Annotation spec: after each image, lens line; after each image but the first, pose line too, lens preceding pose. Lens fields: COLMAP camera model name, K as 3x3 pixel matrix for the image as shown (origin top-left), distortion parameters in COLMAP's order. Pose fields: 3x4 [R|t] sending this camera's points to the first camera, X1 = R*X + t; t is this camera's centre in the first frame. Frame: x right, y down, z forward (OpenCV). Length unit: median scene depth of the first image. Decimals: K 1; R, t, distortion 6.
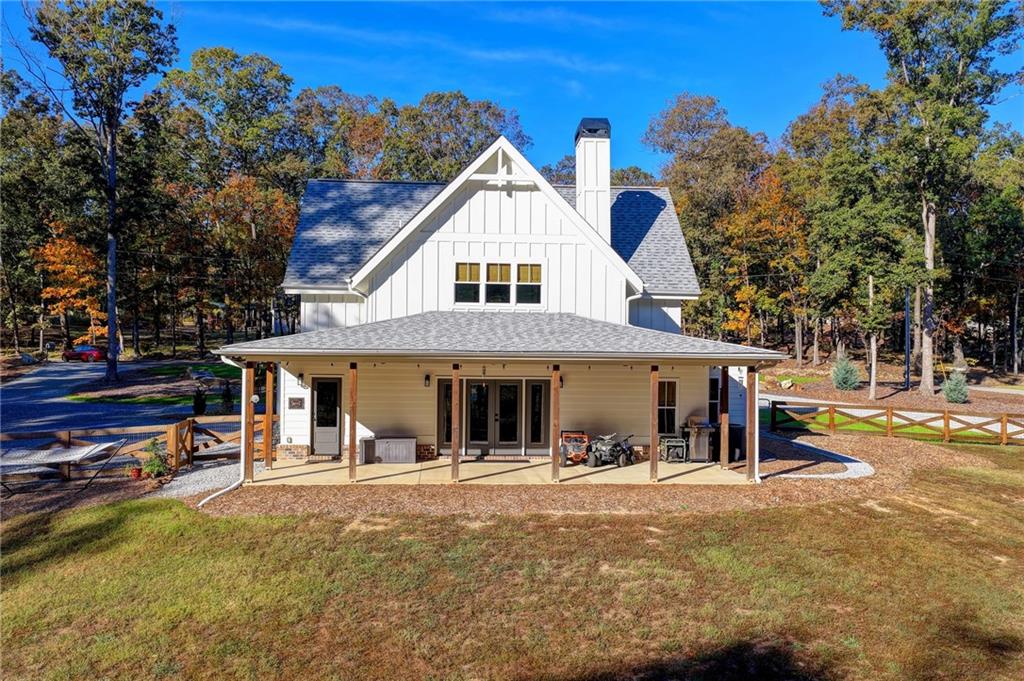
lens RADIAL K [[848.4, 0, 512.0], [0, 848.4, 340.5], [0, 0, 1]] dist [-0.004693, 0.040443]
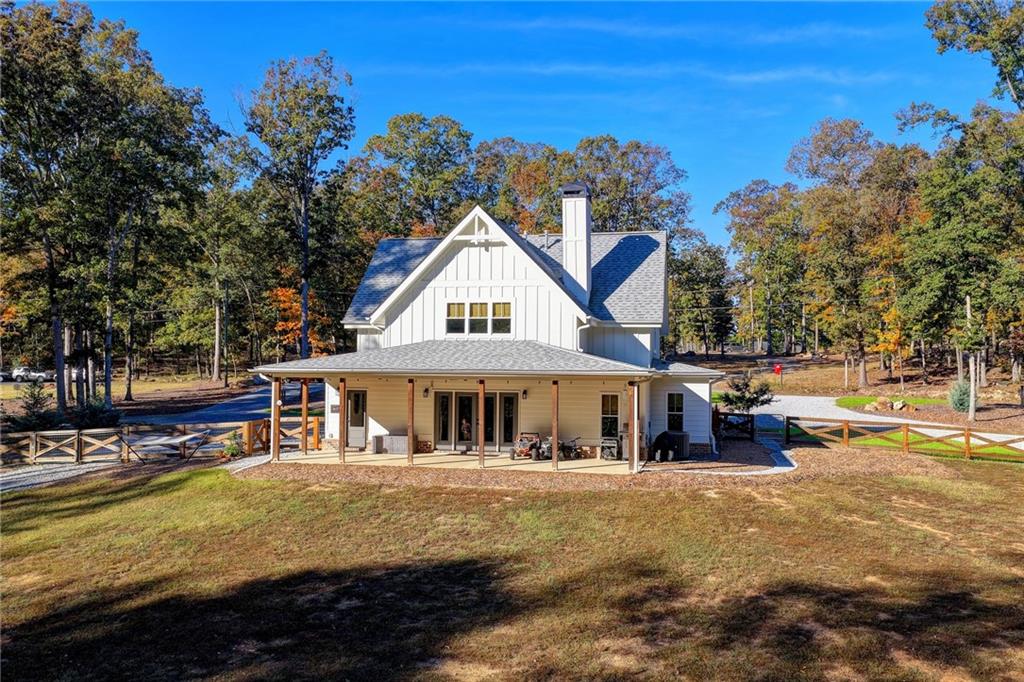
lens RADIAL K [[848.4, 0, 512.0], [0, 848.4, 341.0], [0, 0, 1]] dist [-0.004693, 0.040443]
pose [[0.957906, -0.012527, -0.286809, 0.403513], [0.004491, 0.999579, -0.028659, 0.005029], [0.287048, 0.026165, 0.957559, -0.227126]]
